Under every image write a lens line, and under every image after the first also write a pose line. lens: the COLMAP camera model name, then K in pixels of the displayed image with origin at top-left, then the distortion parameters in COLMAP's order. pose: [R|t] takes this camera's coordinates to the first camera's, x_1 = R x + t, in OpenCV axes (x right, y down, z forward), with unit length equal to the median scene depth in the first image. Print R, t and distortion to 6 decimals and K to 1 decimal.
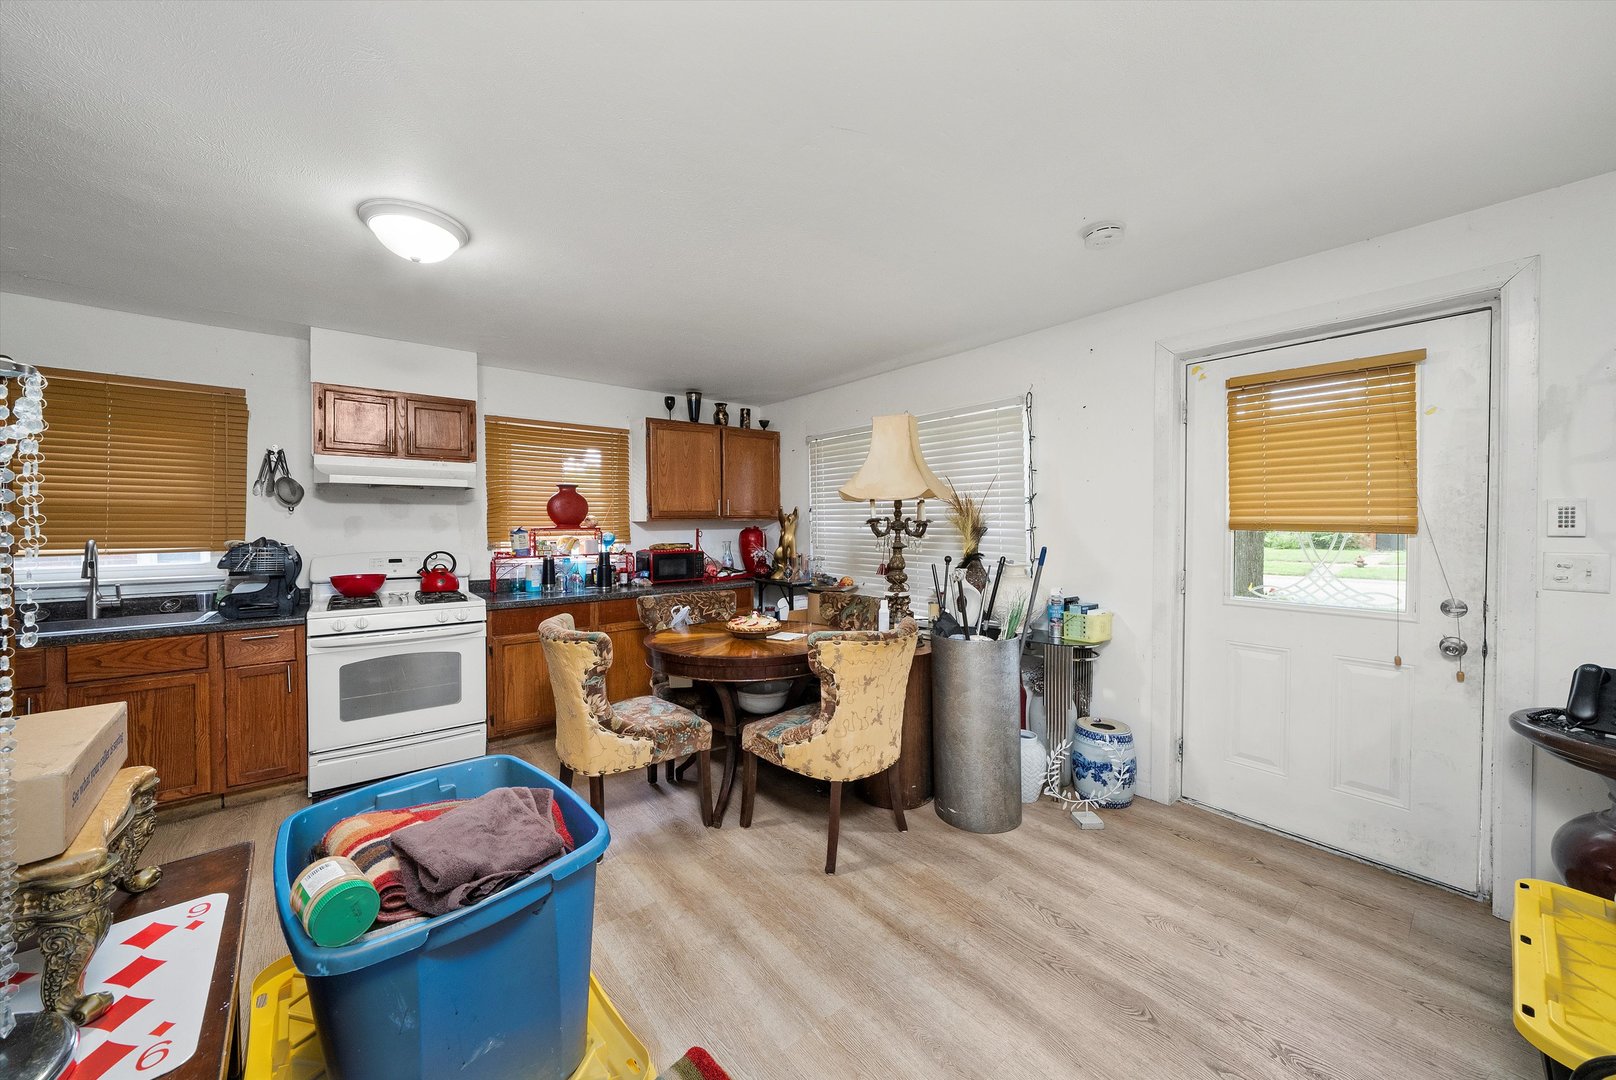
lens RADIAL K [[573.2, 0, 801.3], [0, 573.2, 531.6], [0, 0, 1]] dist [-0.009808, 0.004042]
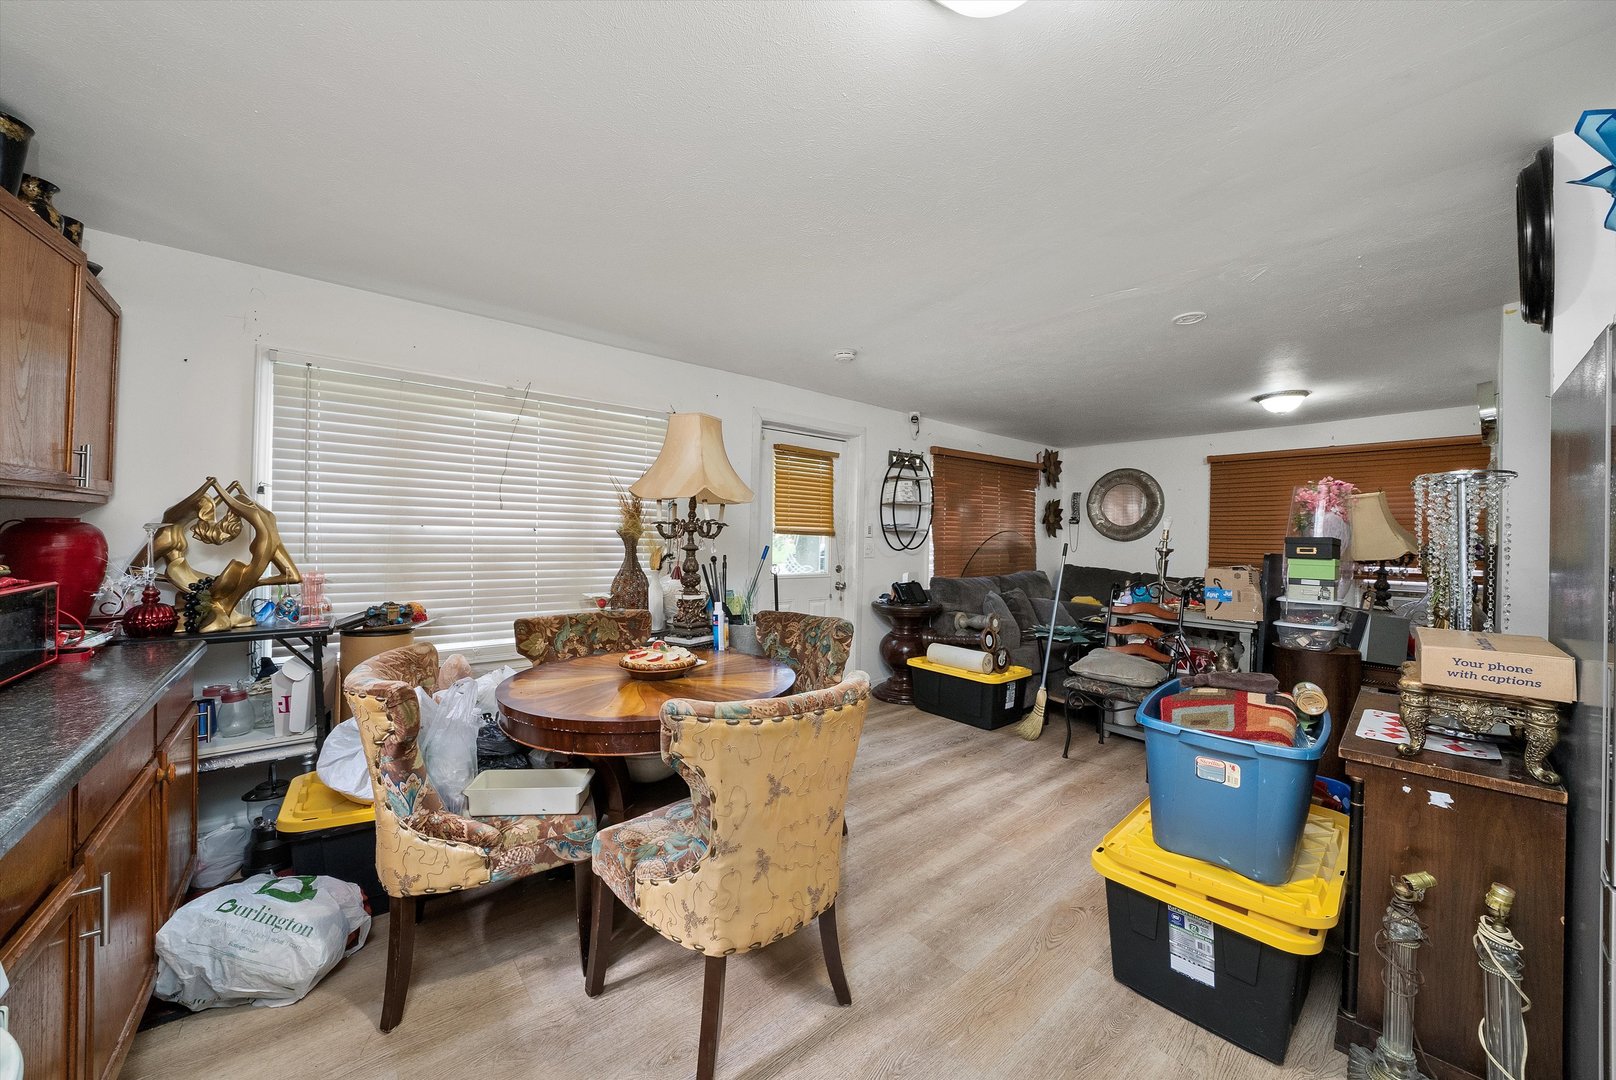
lens RADIAL K [[586.5, 0, 802.8], [0, 586.5, 536.4], [0, 0, 1]] dist [-0.017194, -0.000039]
pose [[-0.019836, 0.001973, 0.999801, -1.050072], [-0.003264, 0.999993, -0.002038, 0.008421], [-0.999798, -0.003304, -0.019829, 1.047882]]
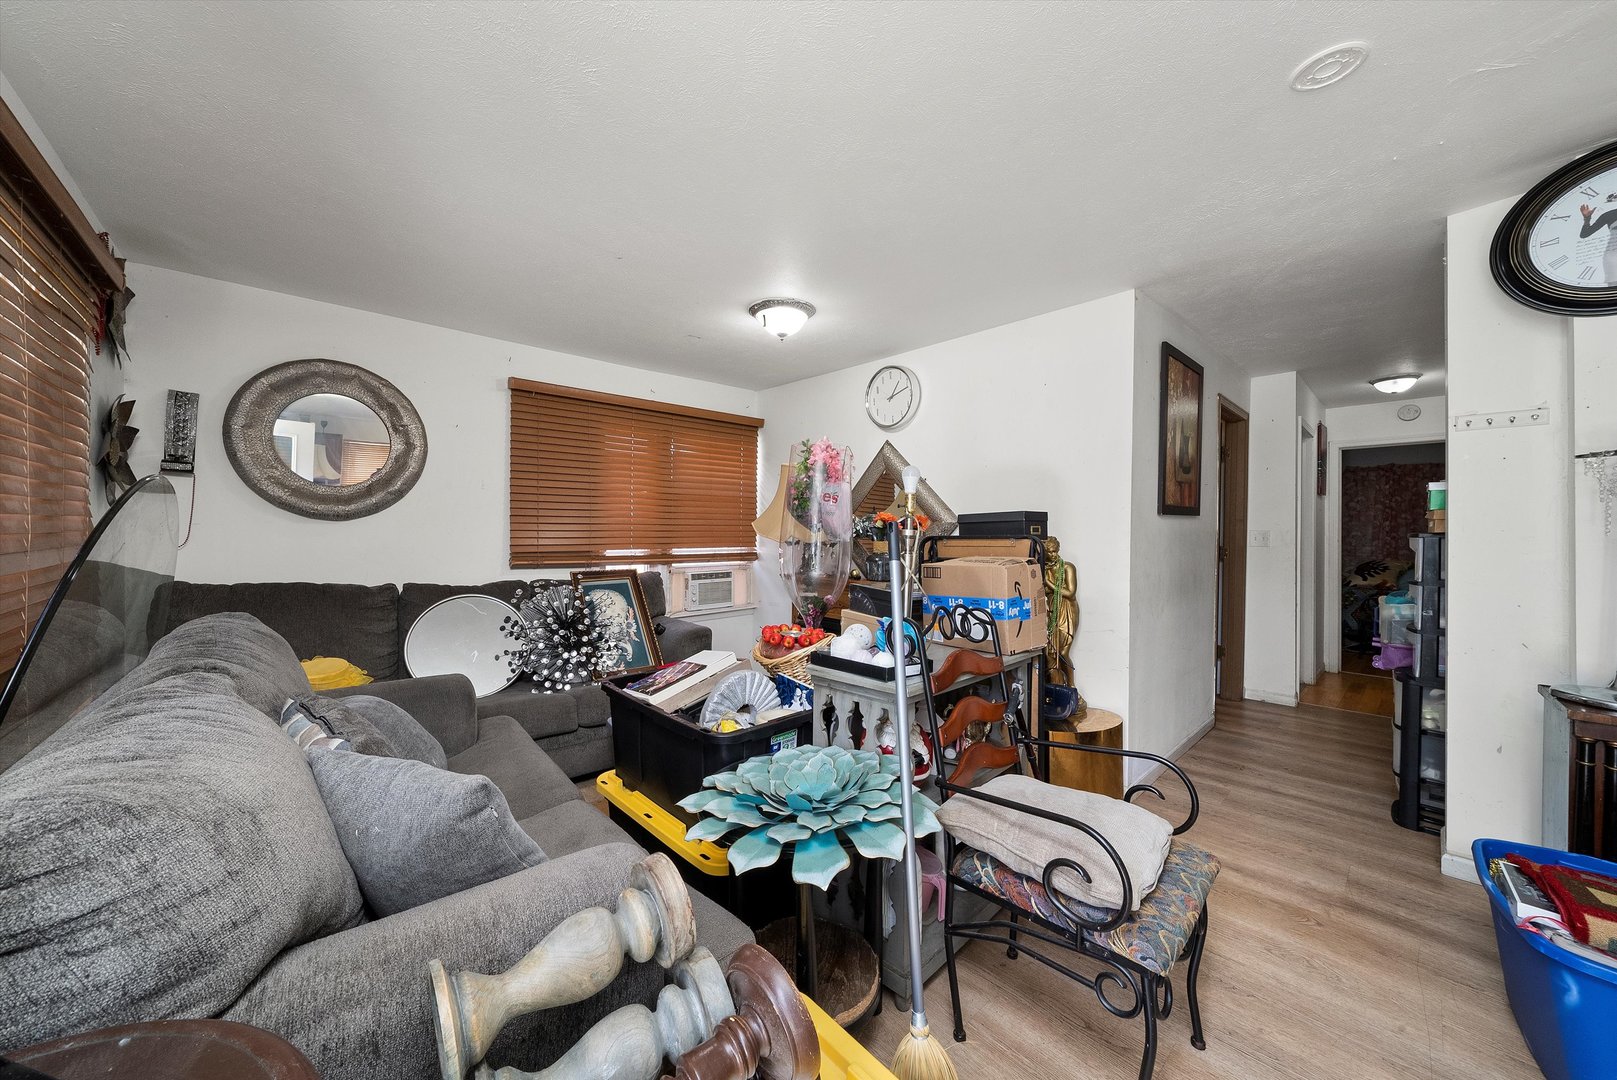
lens RADIAL K [[573.5, 0, 801.8], [0, 573.5, 531.6], [0, 0, 1]] dist [-0.009808, 0.004042]
pose [[-0.997900, -0.002241, -0.064728, 0.747396], [-0.003192, 0.999888, 0.014593, 0.025026], [0.064688, 0.014769, -0.997796, 0.777660]]
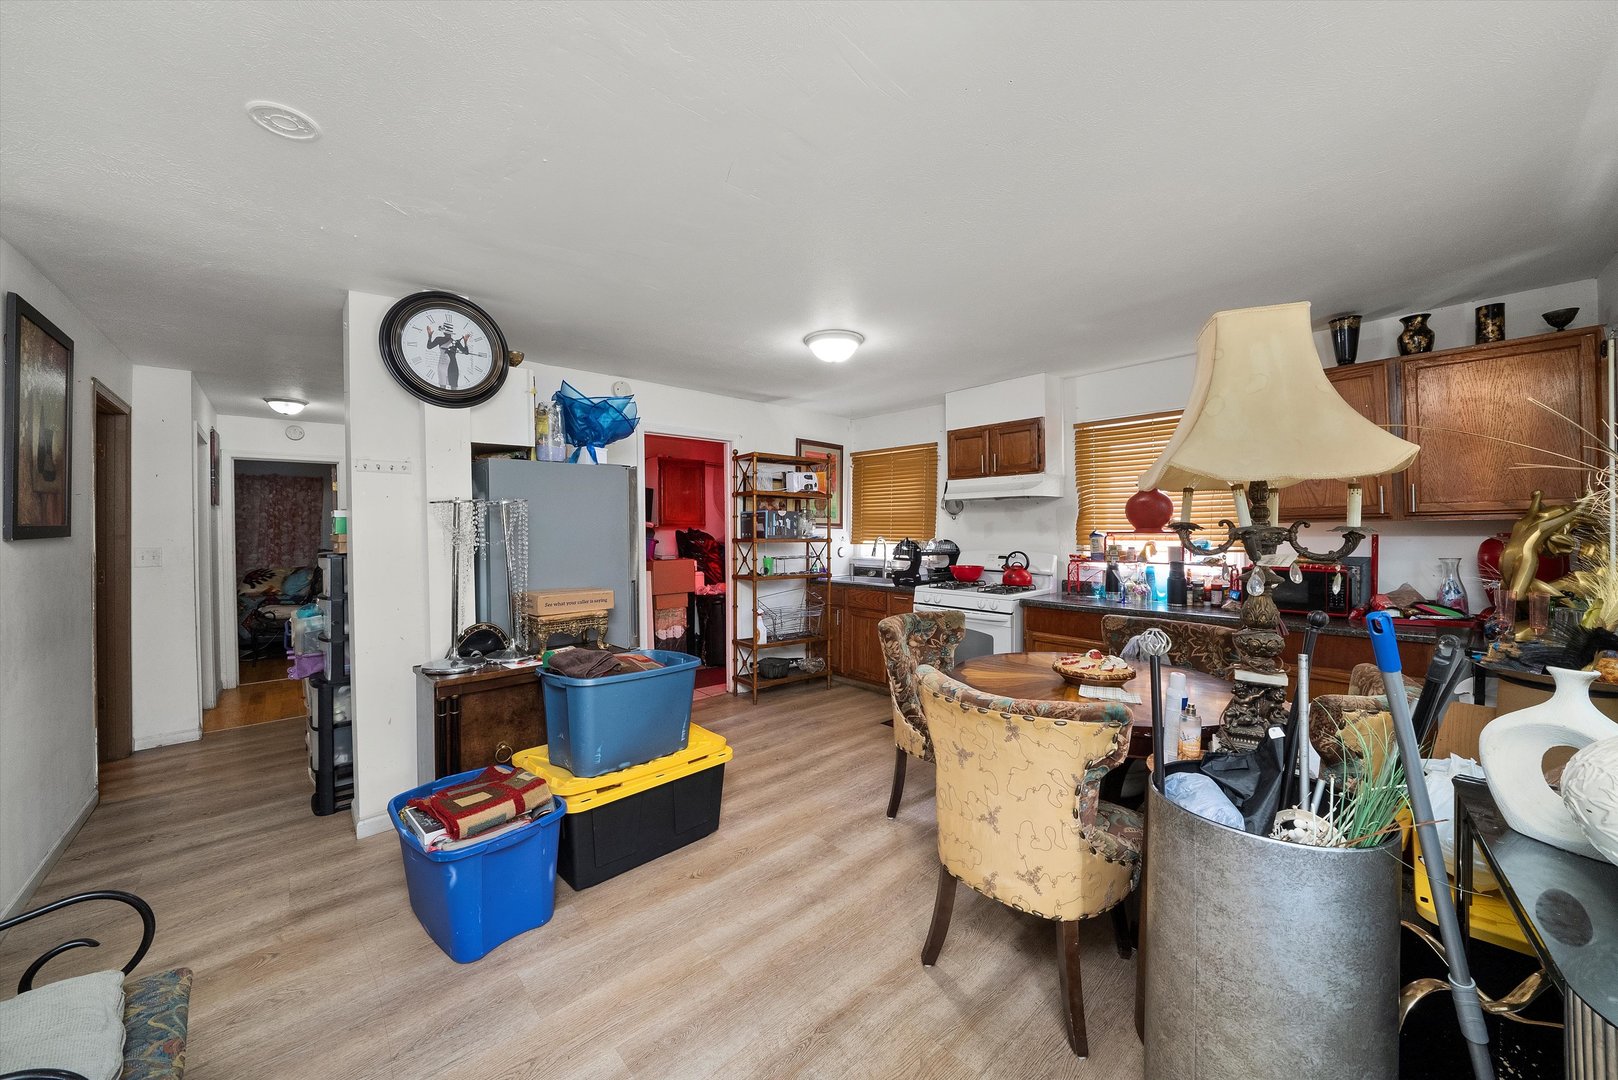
lens RADIAL K [[578.2, 0, 802.8], [0, 578.2, 532.2], [0, 0, 1]] dist [-0.015243, 0.000112]
pose [[0.058460, 0.010440, -0.998235, 0.801829], [-0.005015, 0.999936, 0.010165, -0.022424], [0.998277, 0.004412, 0.058509, 0.731635]]
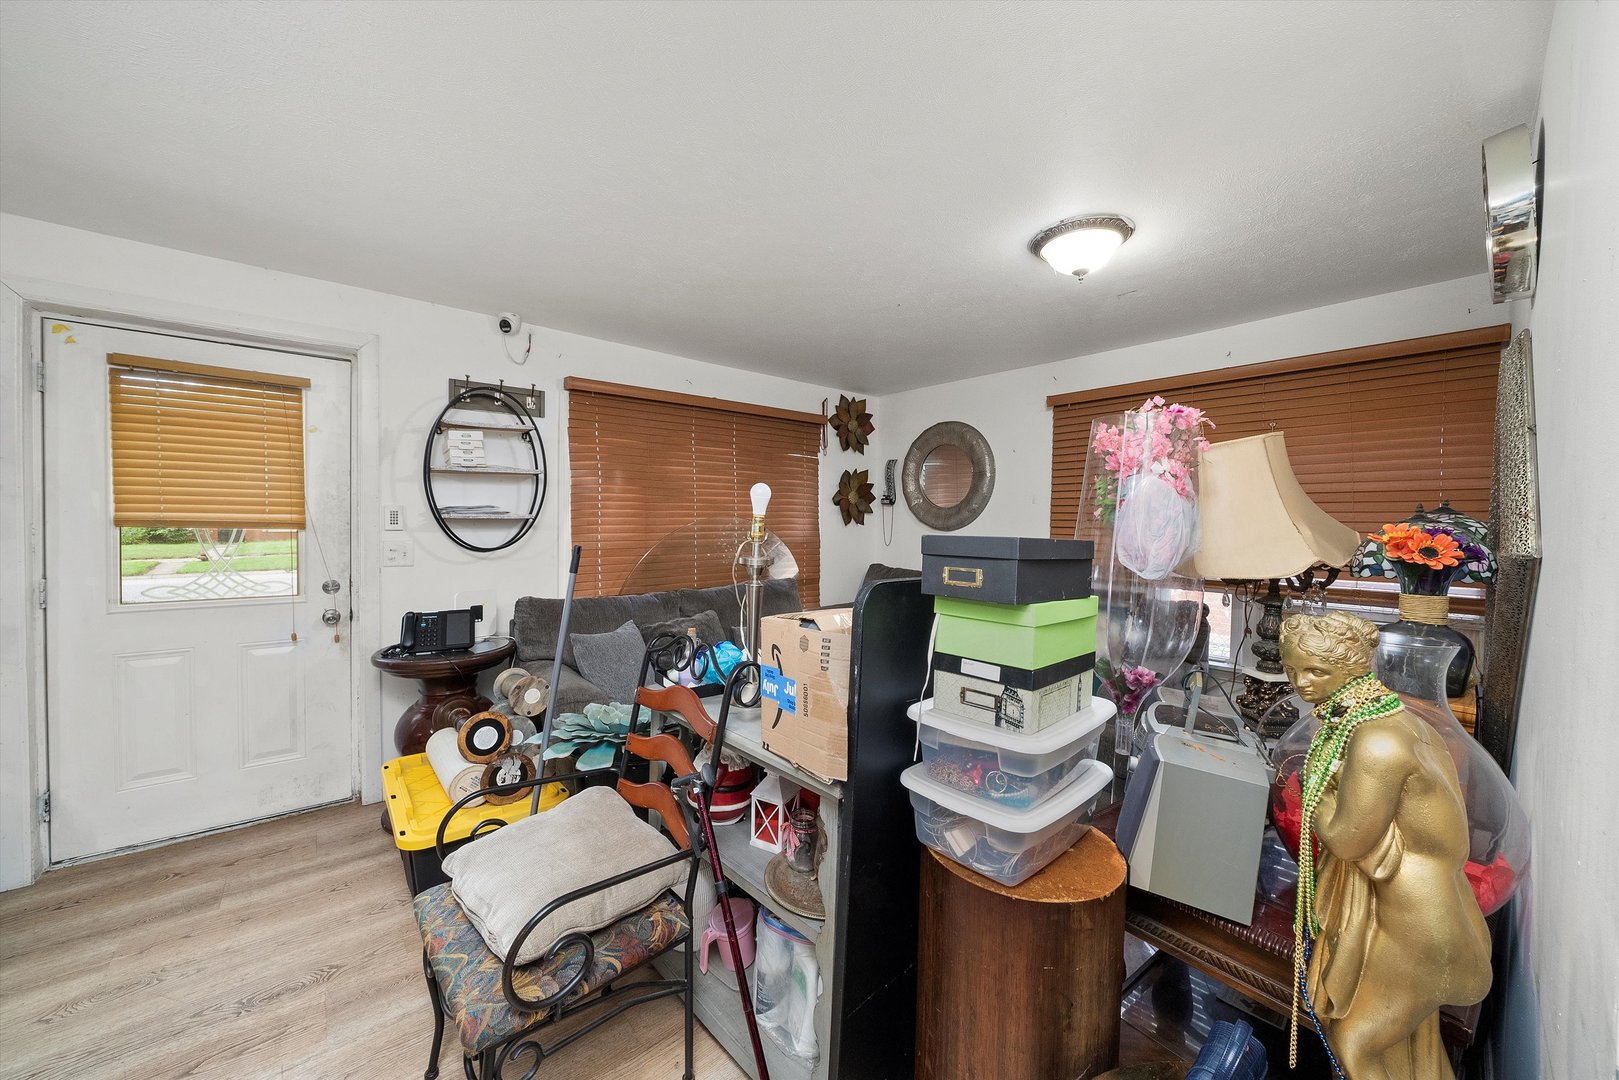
lens RADIAL K [[578.4, 0, 809.5], [0, 578.4, 540.0], [0, 0, 1]] dist [-0.016230, 0.000126]
pose [[-0.029108, -0.031179, 0.999090, -0.151230], [0.002953, 0.999506, 0.031278, -0.007615], [-0.999572, 0.003861, -0.029002, -0.036375]]
